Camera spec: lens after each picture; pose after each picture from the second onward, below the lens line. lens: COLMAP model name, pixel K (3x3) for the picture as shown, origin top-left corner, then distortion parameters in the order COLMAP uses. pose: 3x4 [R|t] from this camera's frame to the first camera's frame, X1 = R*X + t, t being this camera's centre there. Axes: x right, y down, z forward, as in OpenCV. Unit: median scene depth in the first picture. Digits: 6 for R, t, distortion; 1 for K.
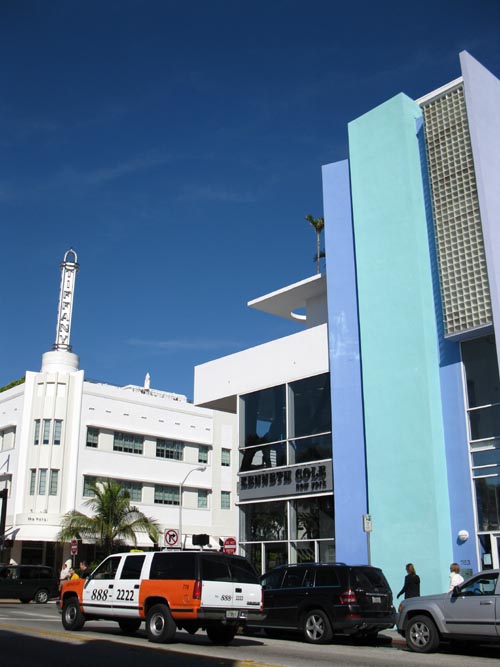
lens RADIAL K [[710.7, 0, 250.0], [0, 710.7, 333.5], [0, 0, 1]] dist [-0.027527, -0.031595]
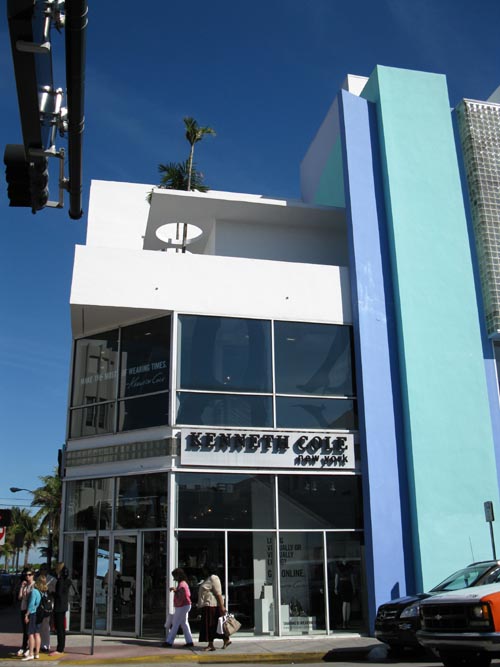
lens RADIAL K [[696.8, 0, 250.0], [0, 696.8, 333.5], [0, 0, 1]] dist [-0.127689, -0.008500]
pose [[0.502139, 0.280540, 0.818019, -0.618248], [-0.268260, 0.949788, -0.161059, 0.231076], [-0.822127, -0.138568, 0.552183, 0.685290]]
